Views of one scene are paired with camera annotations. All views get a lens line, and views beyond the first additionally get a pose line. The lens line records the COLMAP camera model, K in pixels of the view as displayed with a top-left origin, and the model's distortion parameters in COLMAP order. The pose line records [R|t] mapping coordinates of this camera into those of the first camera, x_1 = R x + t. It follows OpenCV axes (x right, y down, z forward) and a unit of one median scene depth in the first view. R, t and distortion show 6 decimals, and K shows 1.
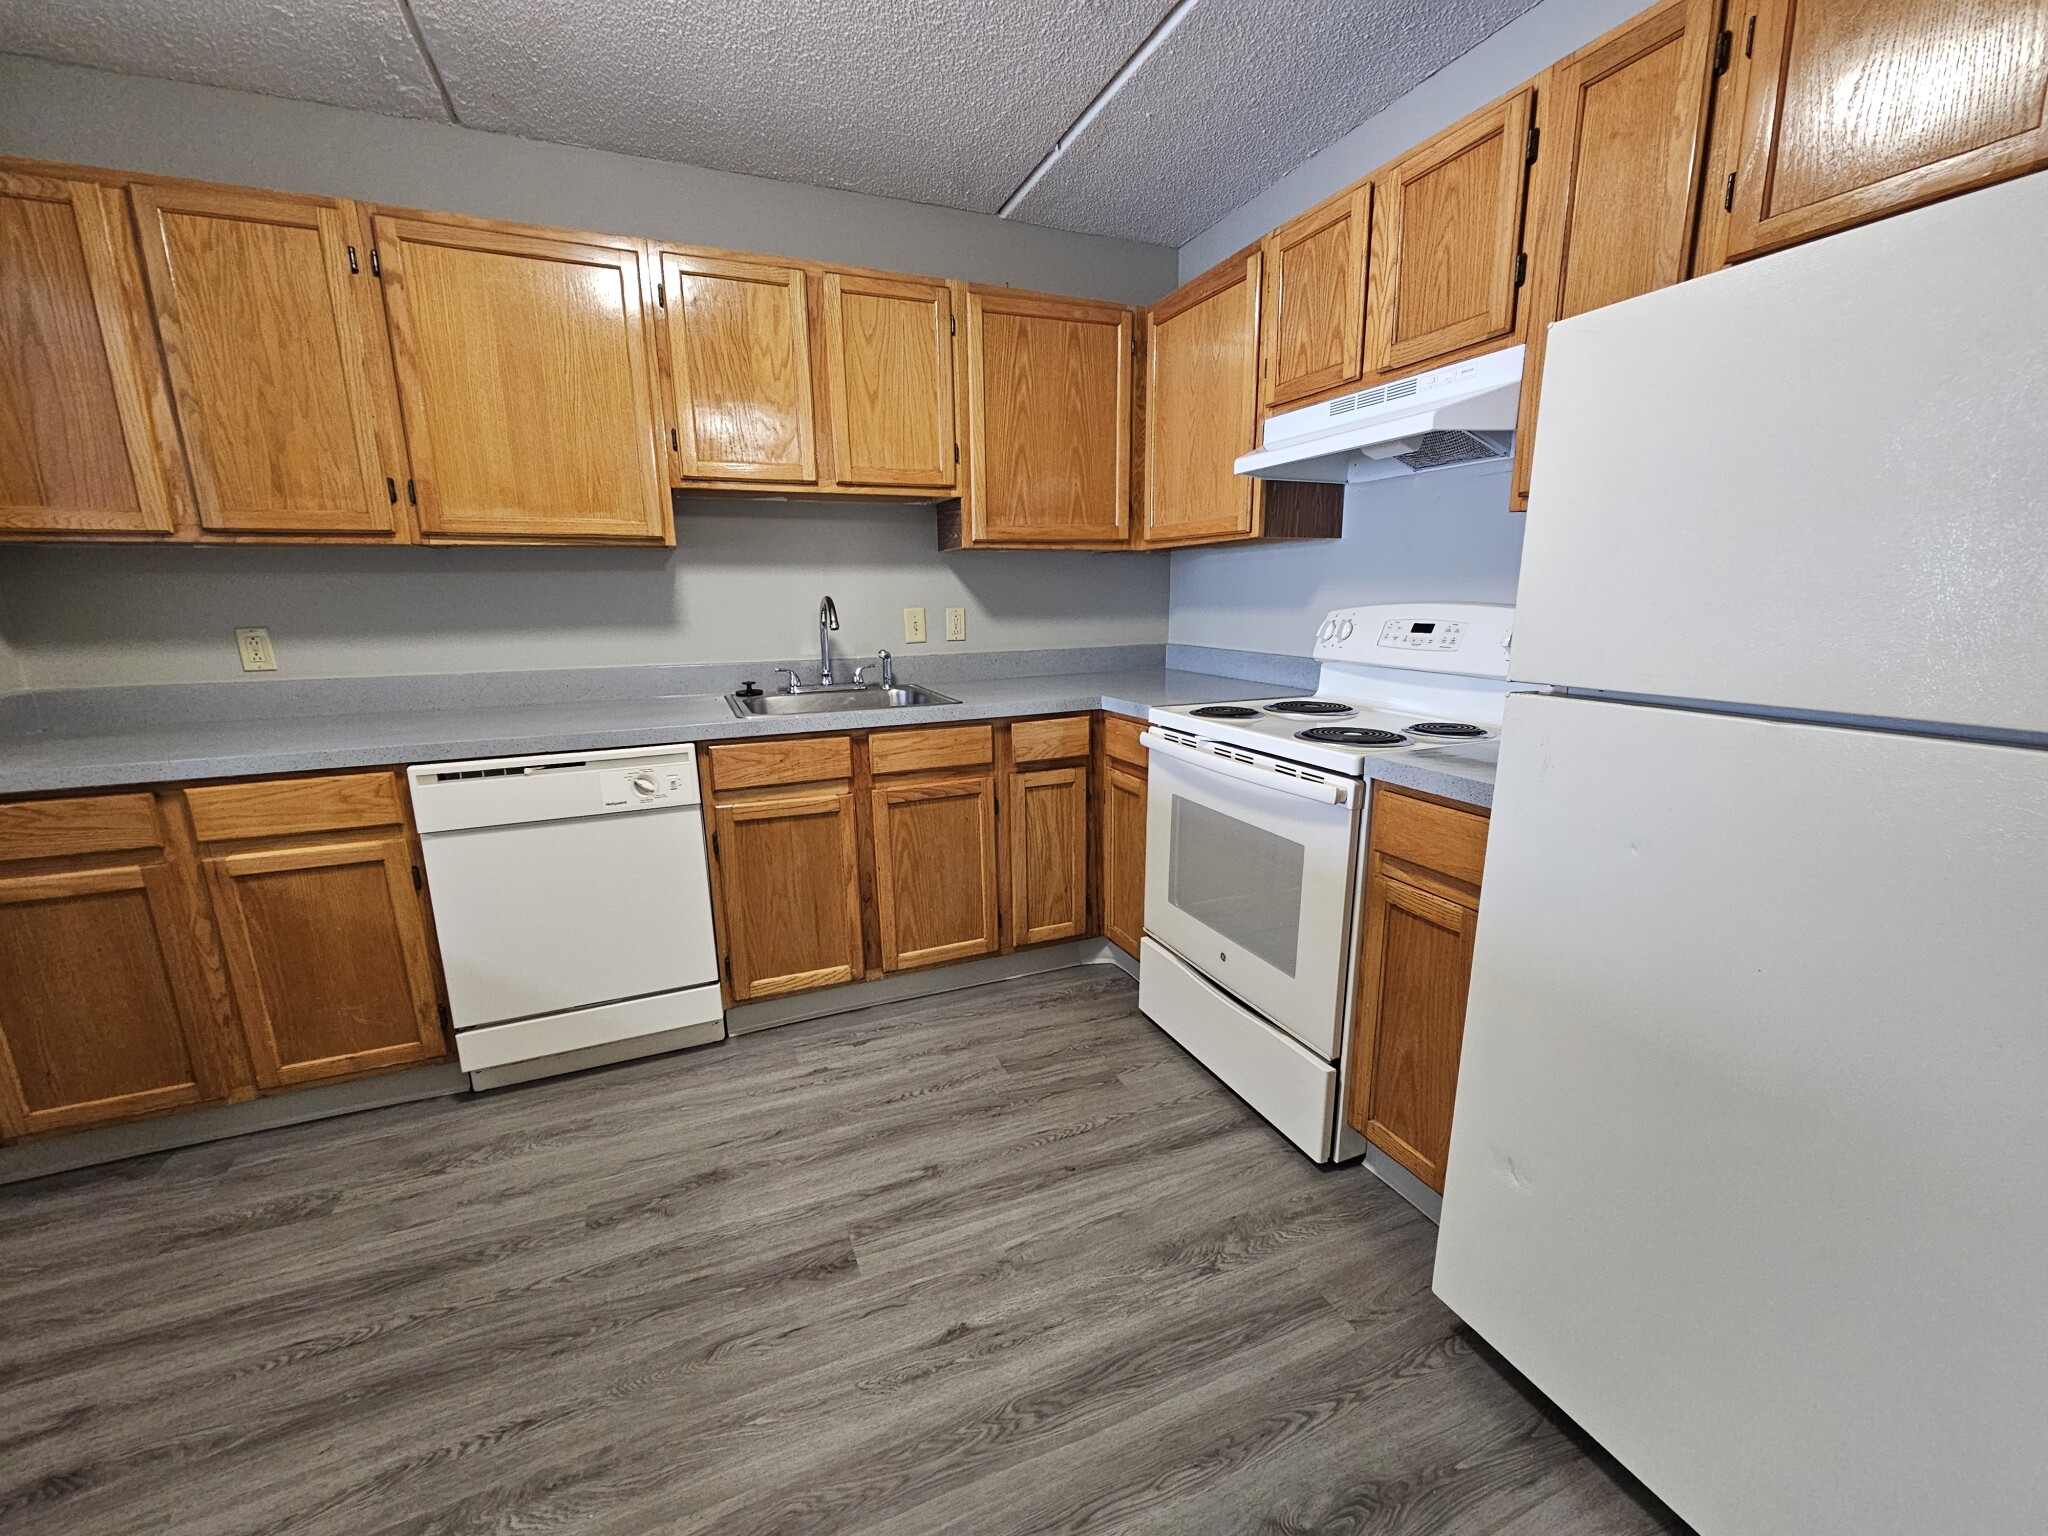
lens RADIAL K [[837.6, 0, 1029.3], [0, 837.6, 774.0], [0, 0, 1]] dist [0.004580, -0.001269]
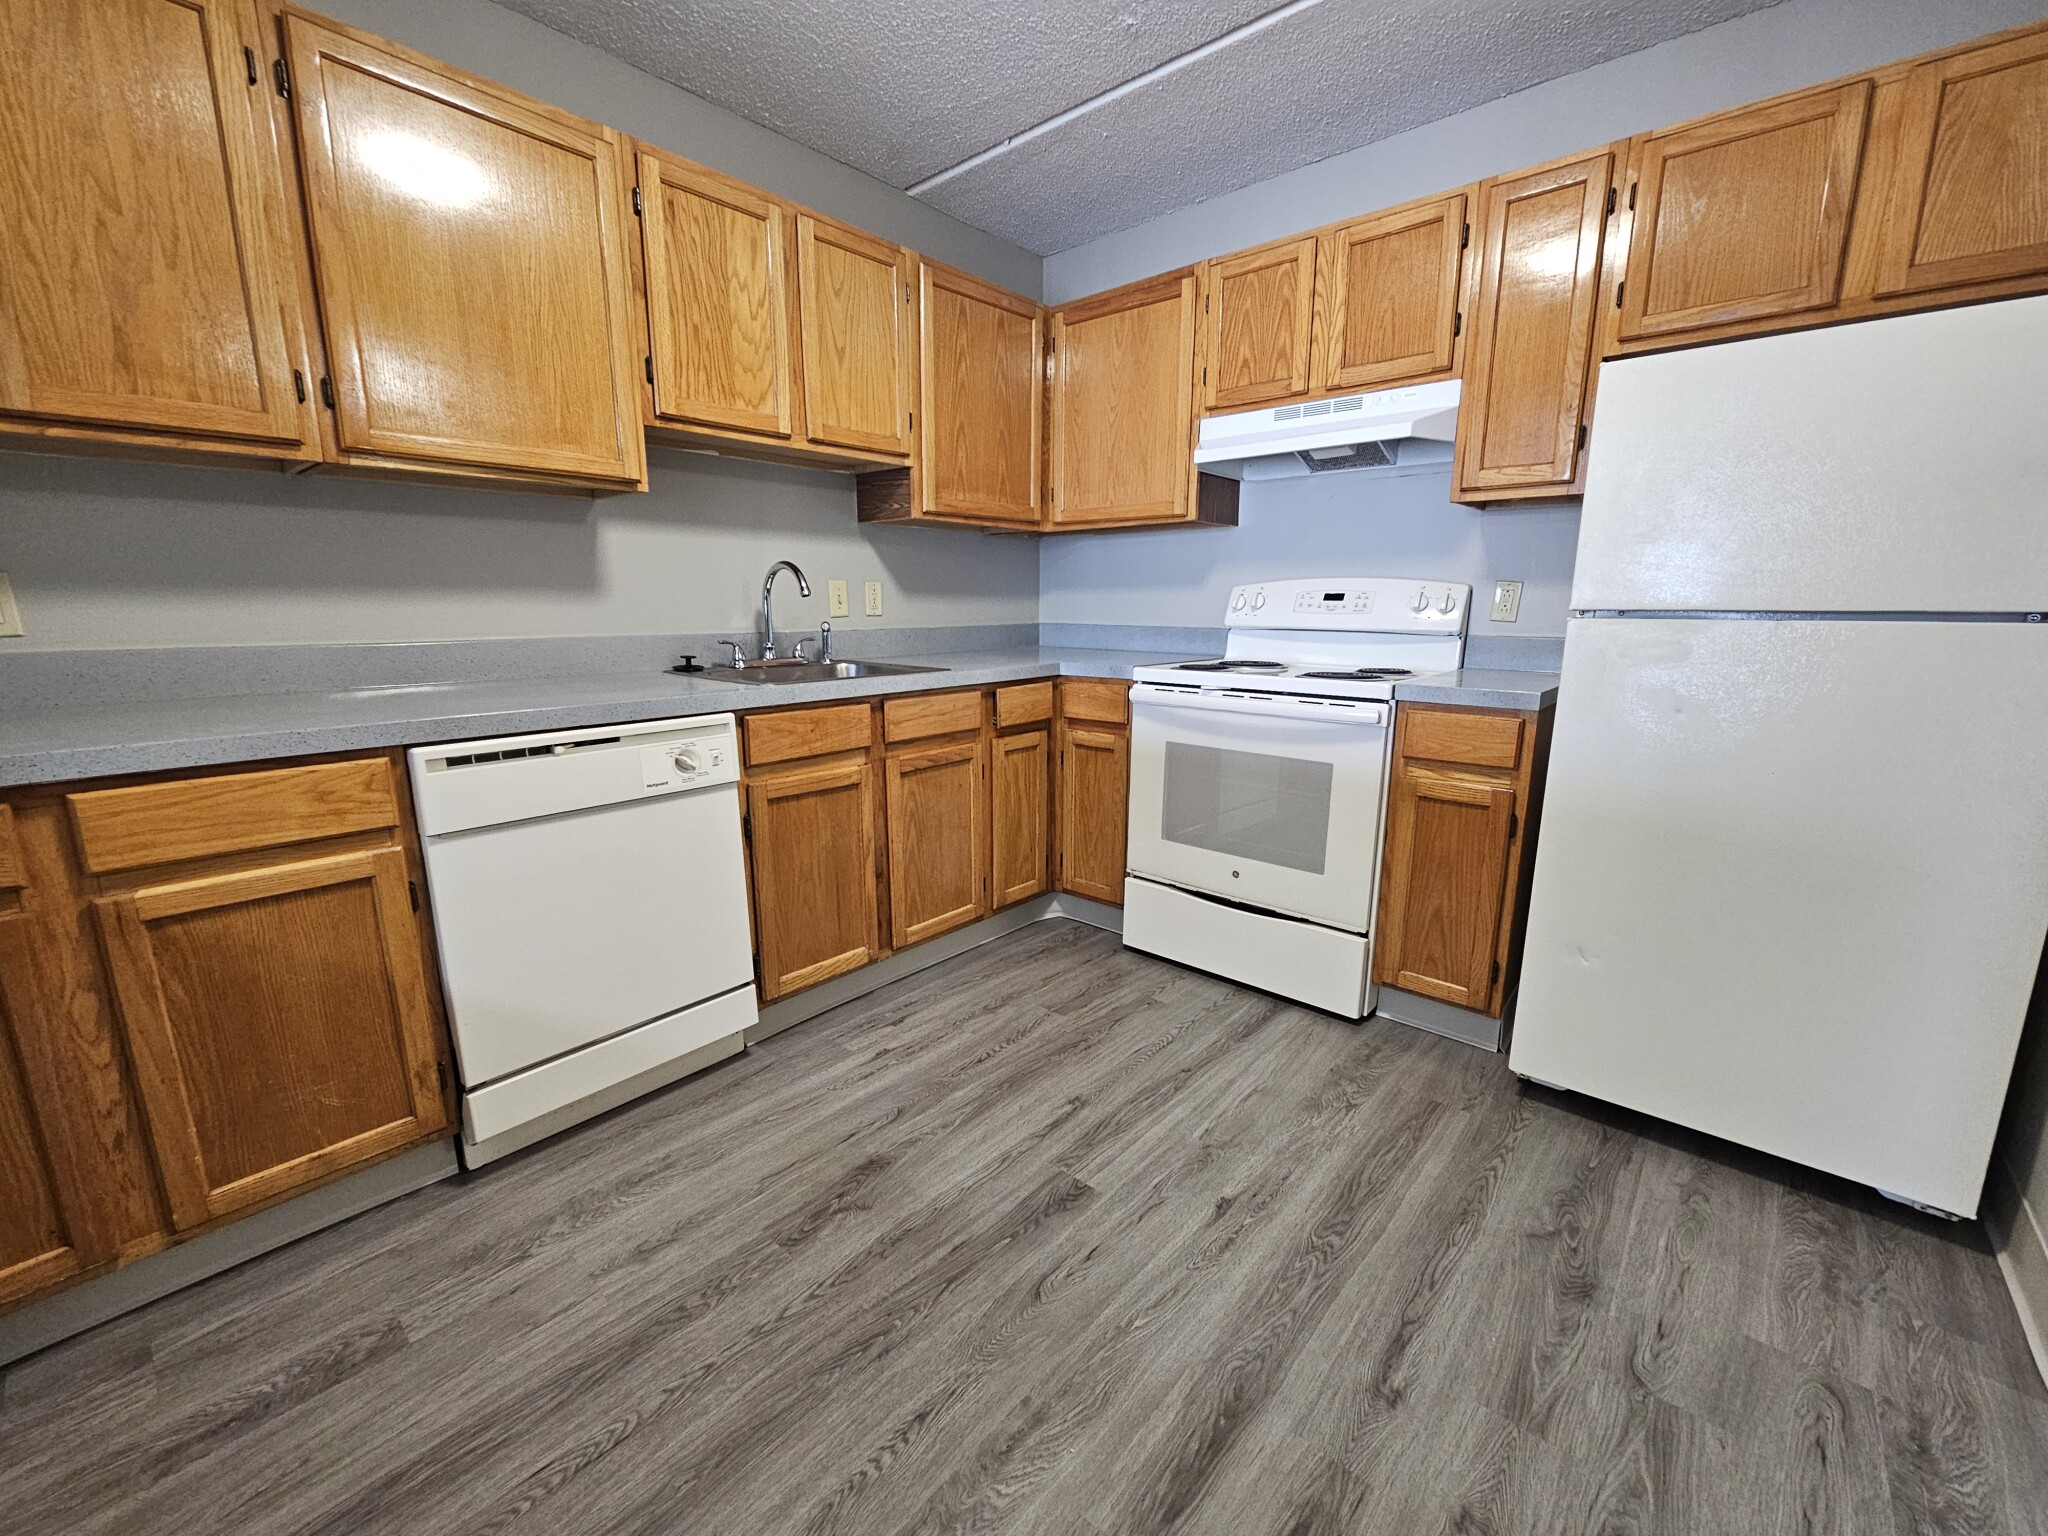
lens RADIAL K [[837.6, 0, 1030.7], [0, 837.6, 773.0], [0, 0, 1]] dist [0.004580, -0.001269]
pose [[0.900492, -0.074134, 0.428507, -0.552291], [0.080330, 0.996762, 0.003636, 0.054362], [-0.427389, 0.031148, 0.903531, 0.068372]]
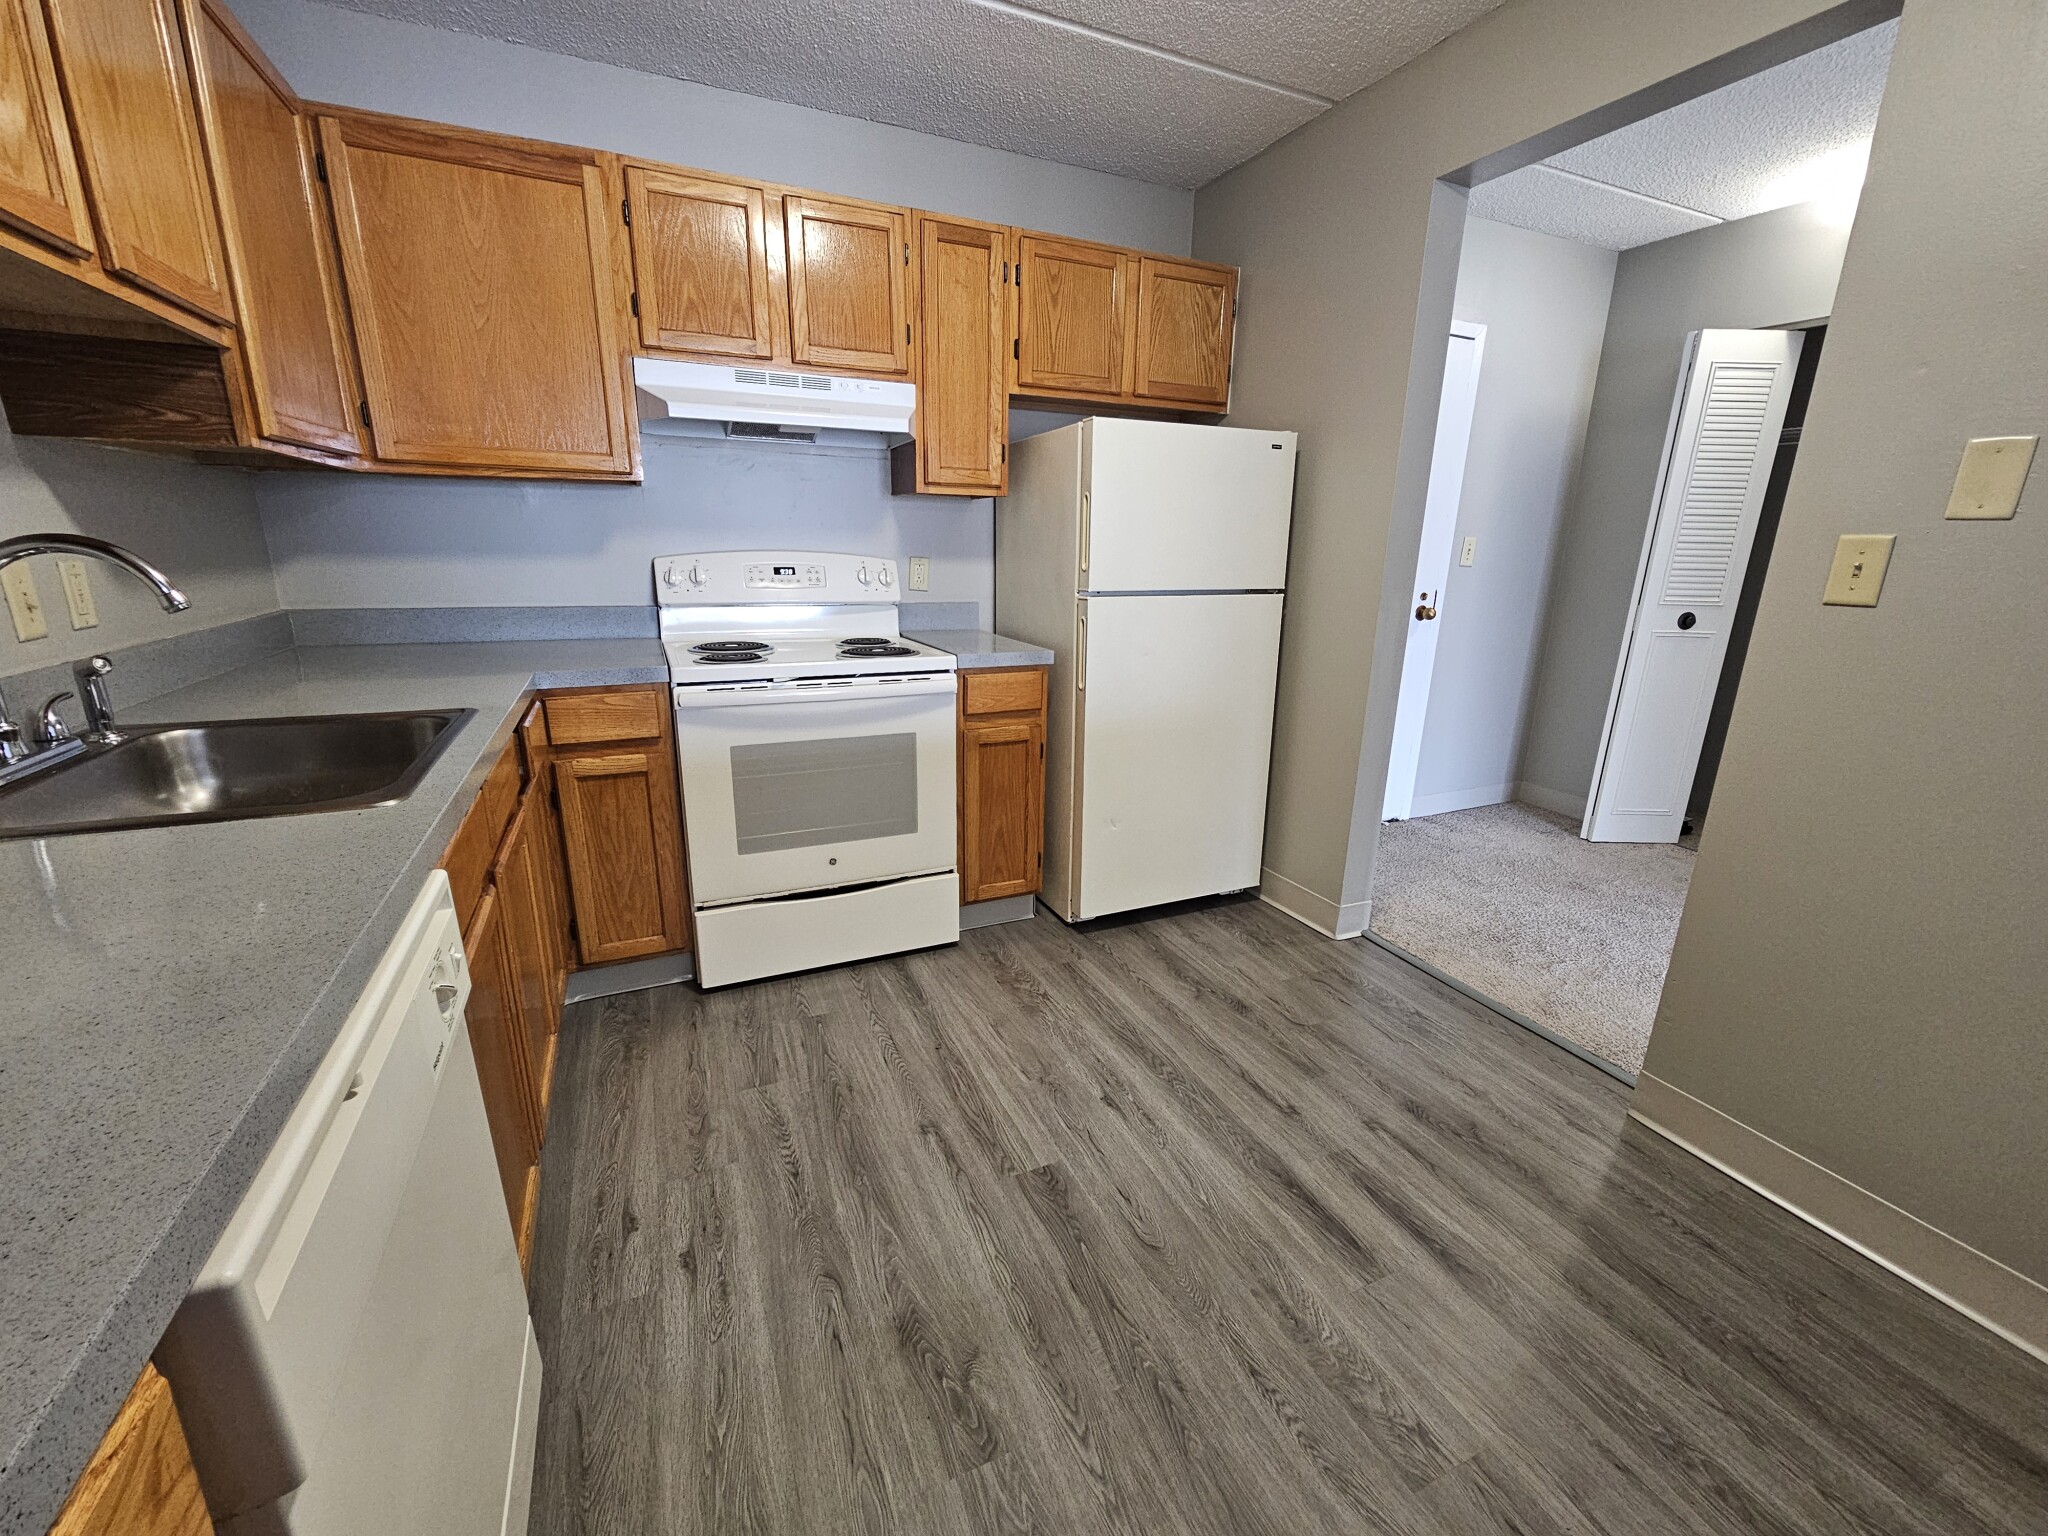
lens RADIAL K [[837.6, 0, 1028.0], [0, 837.6, 772.7], [0, 0, 1]] dist [0.004580, -0.001269]
pose [[-0.027556, -0.260679, 0.965032, -0.921663], [0.196391, 0.945172, 0.260922, -0.157132], [-0.980138, 0.196714, 0.025150, 0.731915]]
